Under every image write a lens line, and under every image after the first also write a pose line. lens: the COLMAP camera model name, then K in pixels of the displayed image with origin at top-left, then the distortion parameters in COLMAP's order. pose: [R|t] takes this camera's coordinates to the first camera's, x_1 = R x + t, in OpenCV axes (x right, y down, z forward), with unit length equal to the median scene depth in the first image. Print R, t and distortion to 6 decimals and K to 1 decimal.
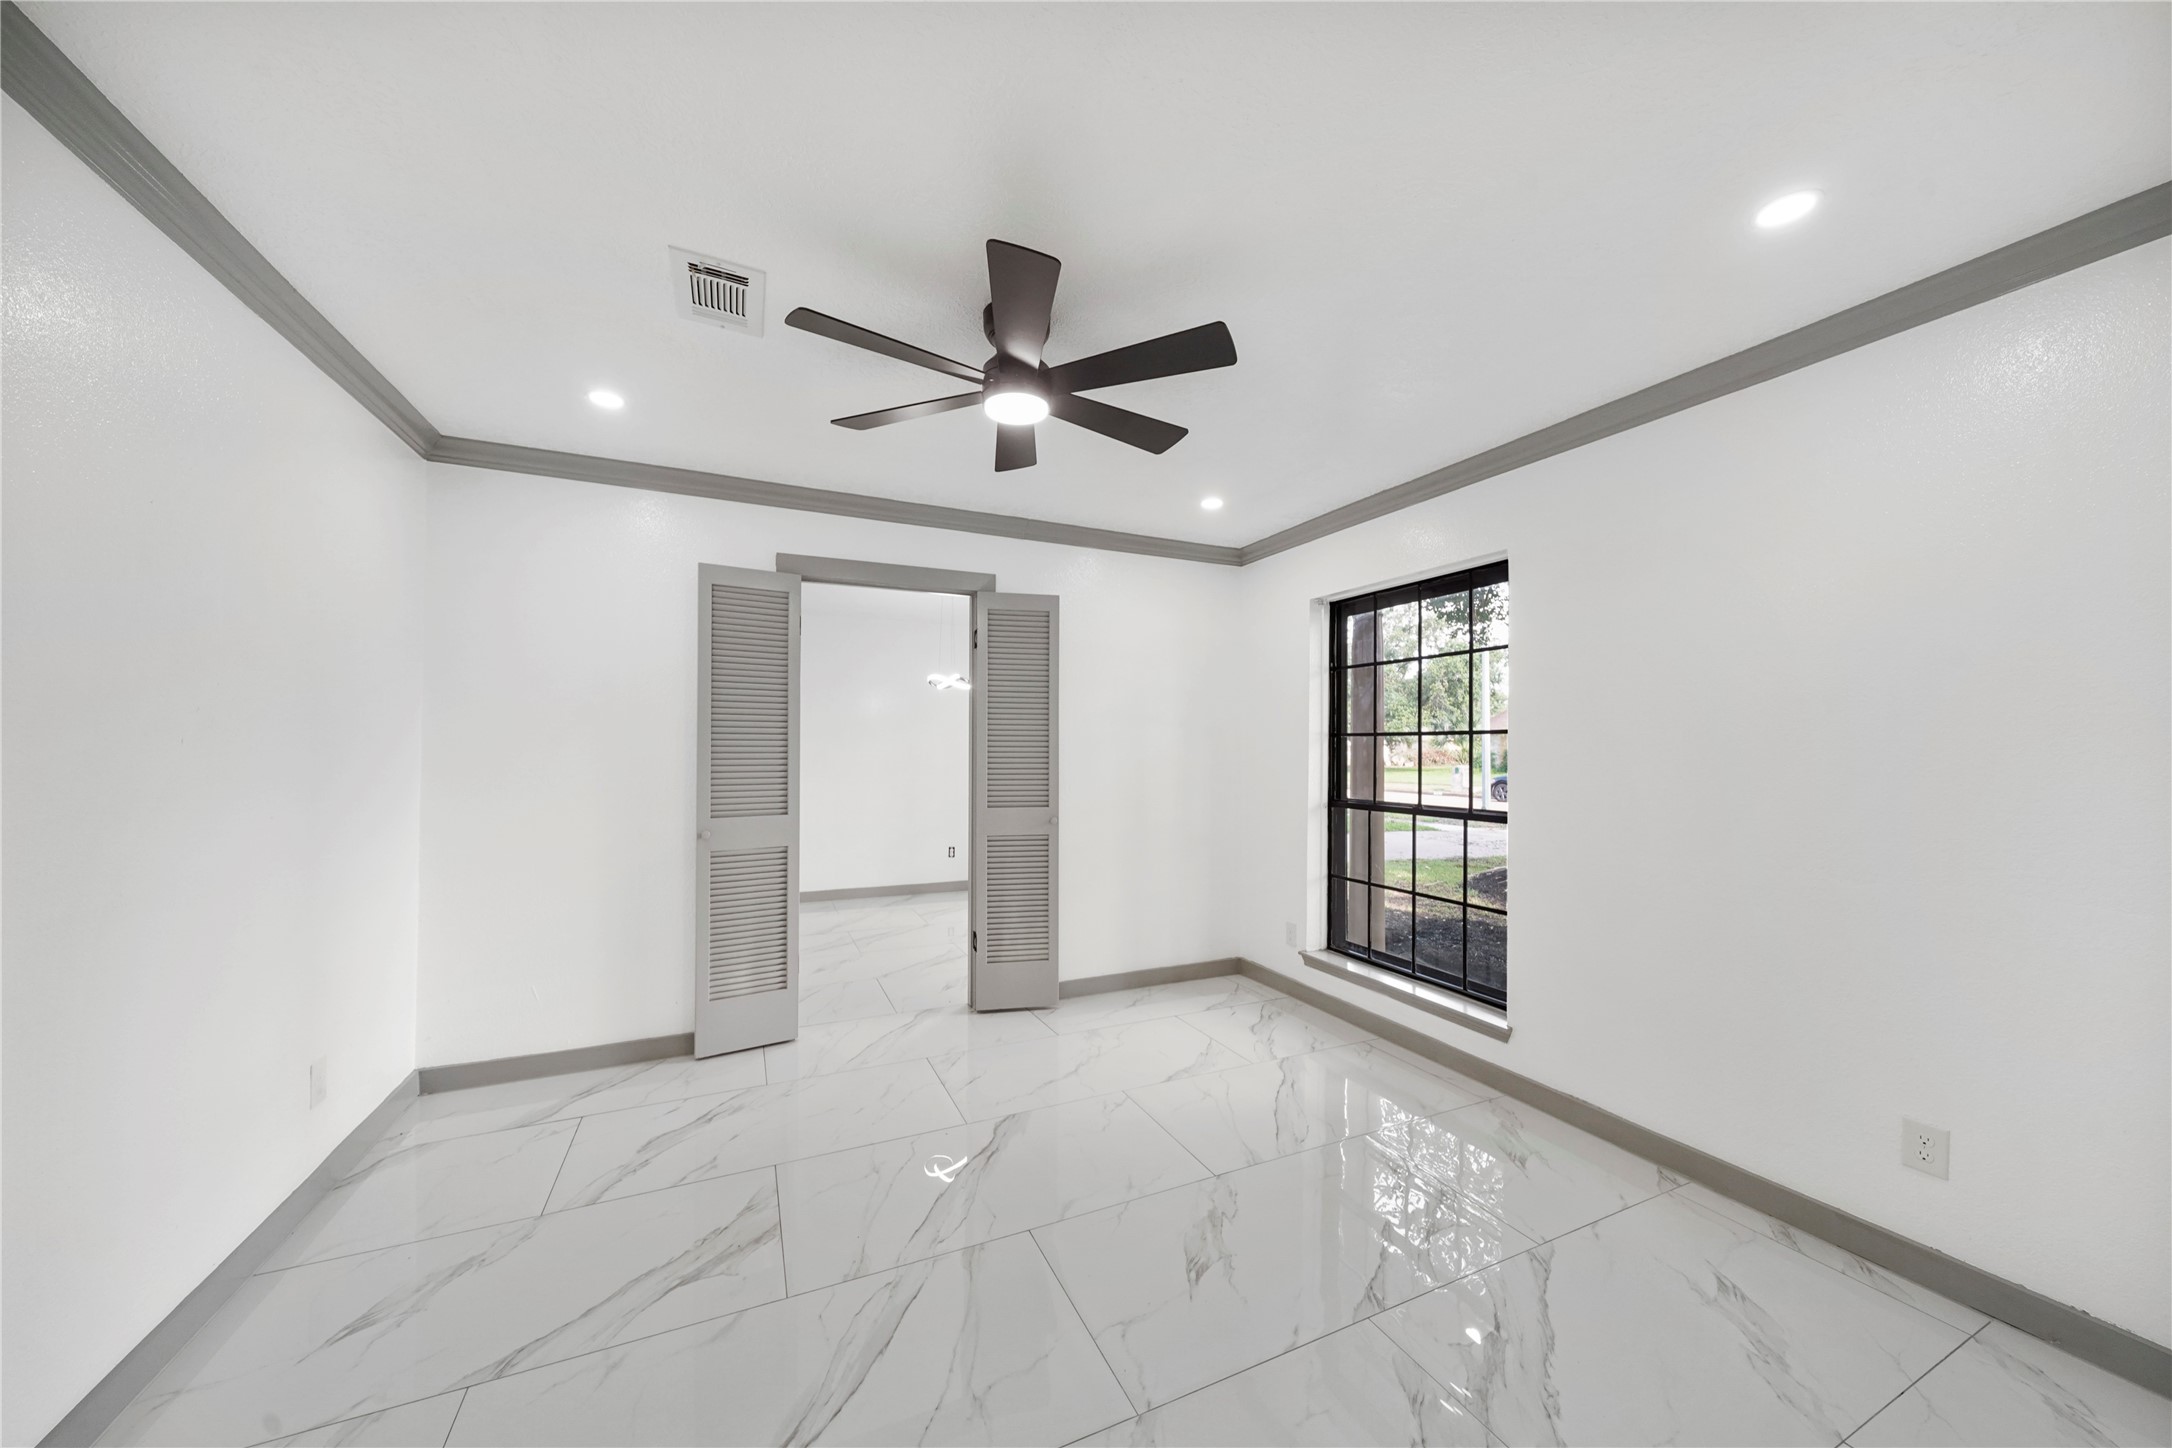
lens RADIAL K [[754.1, 0, 1071.9], [0, 754.1, 732.8], [0, 0, 1]] dist [-0.000656, -0.000722]
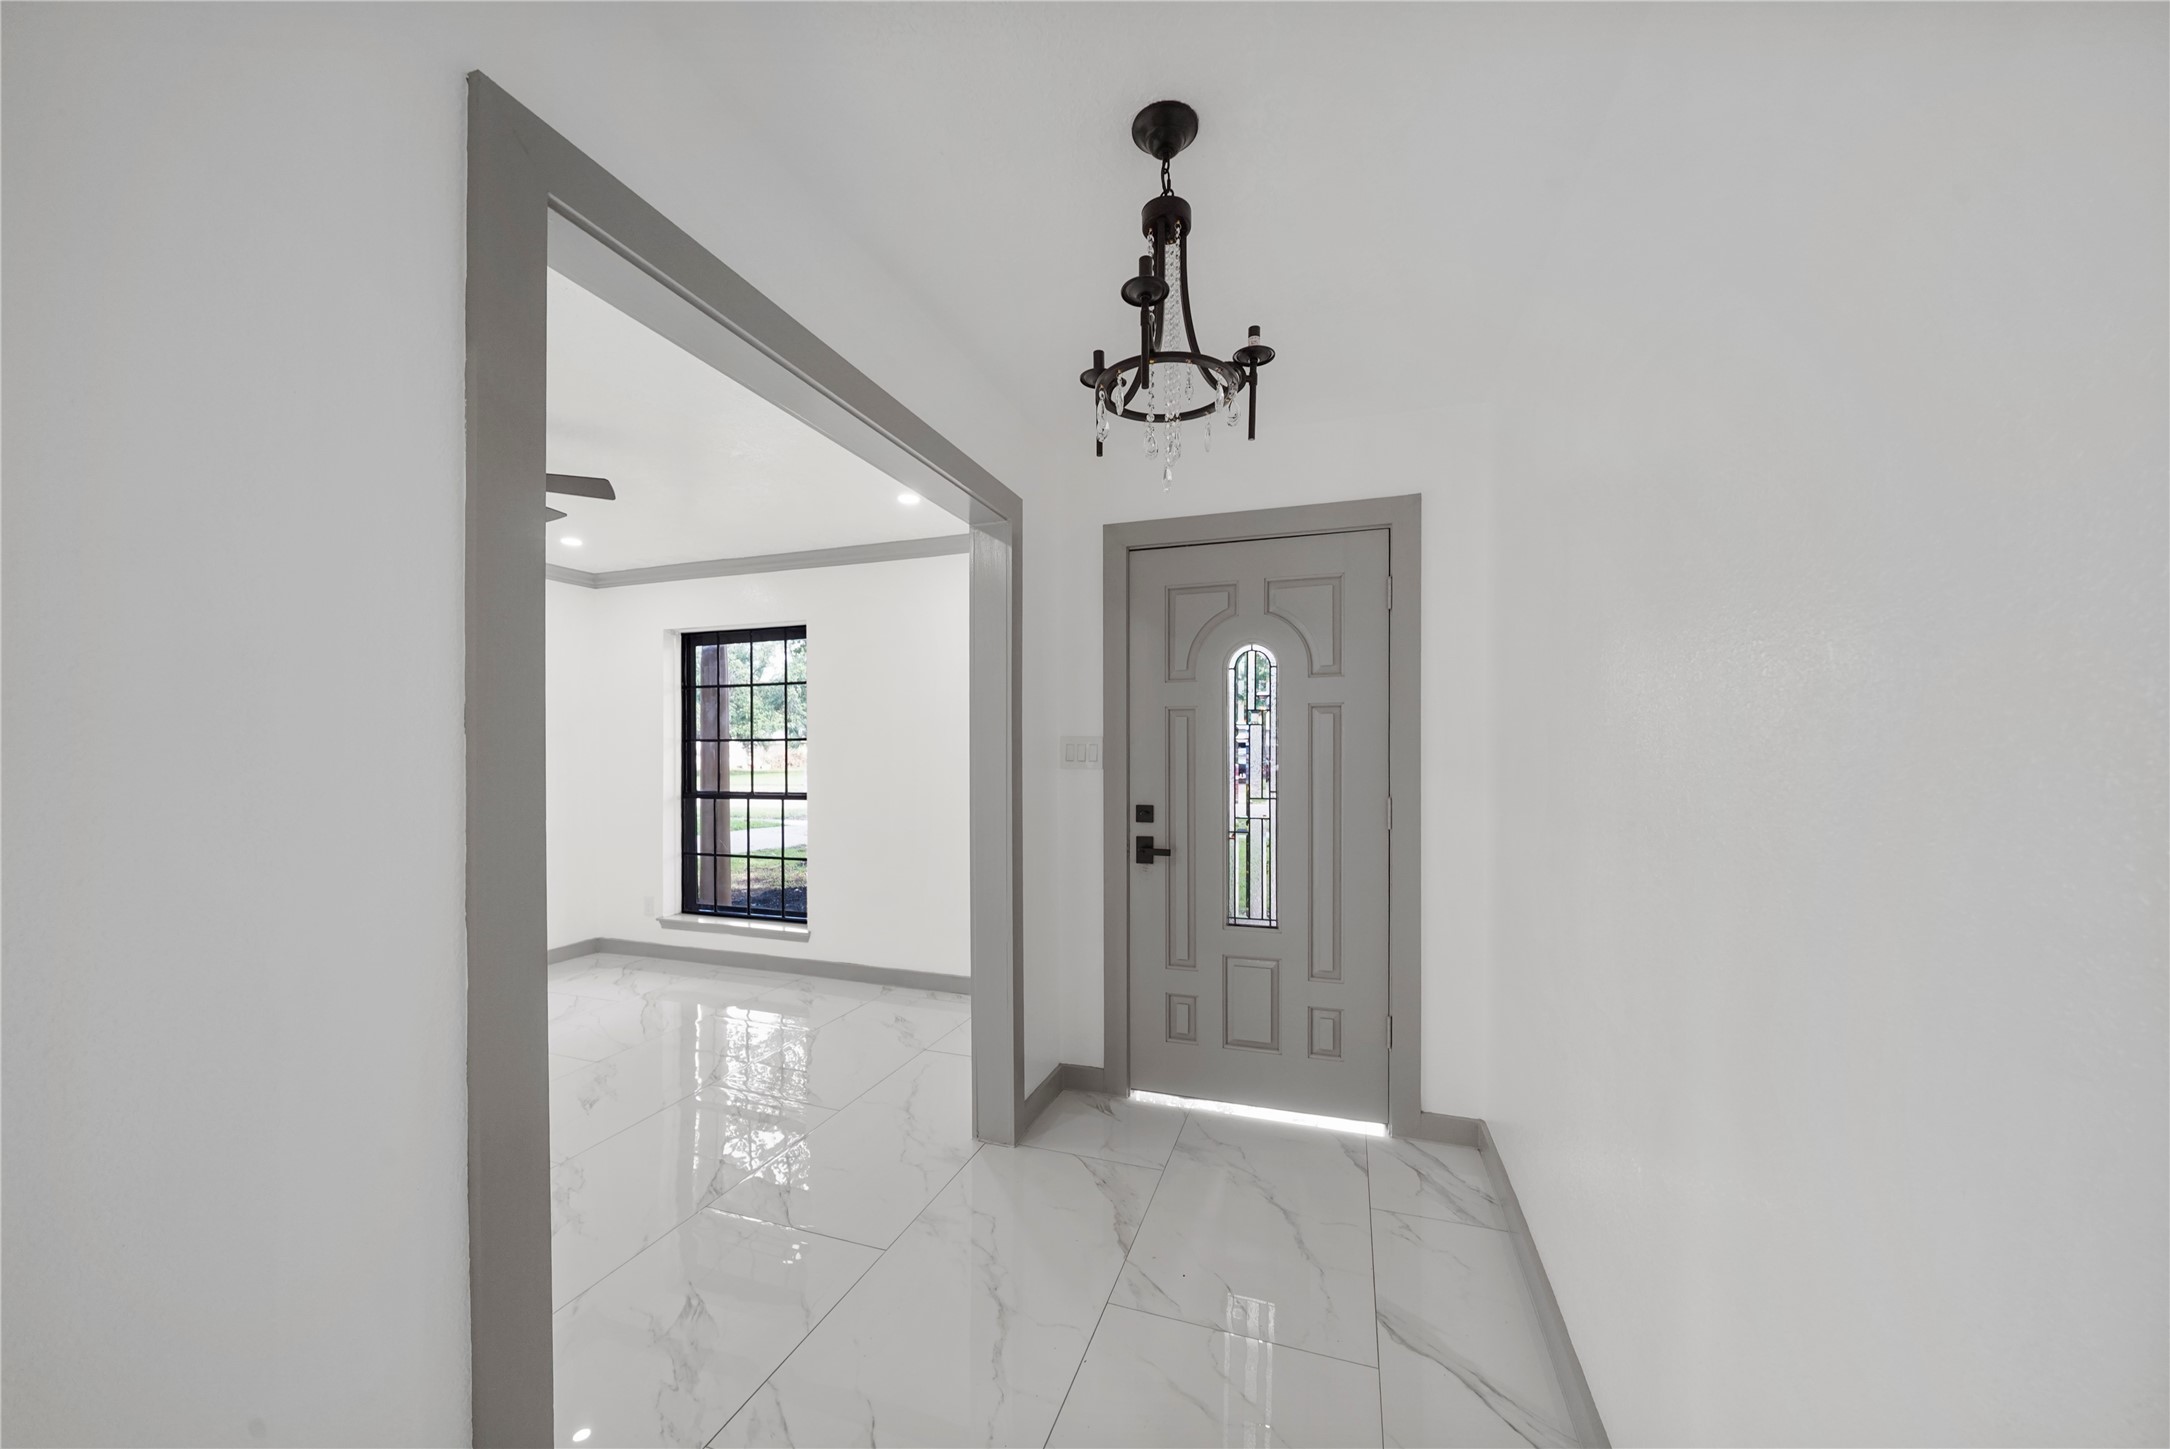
lens RADIAL K [[753.4, 0, 1079.2], [0, 753.4, 738.8], [0, 0, 1]] dist [-0.000656, -0.000722]
pose [[0.686141, -0.009022, 0.727412, -0.121467], [0.002930, 0.999949, 0.009639, -0.011263], [-0.727462, -0.004483, 0.686133, -0.356370]]
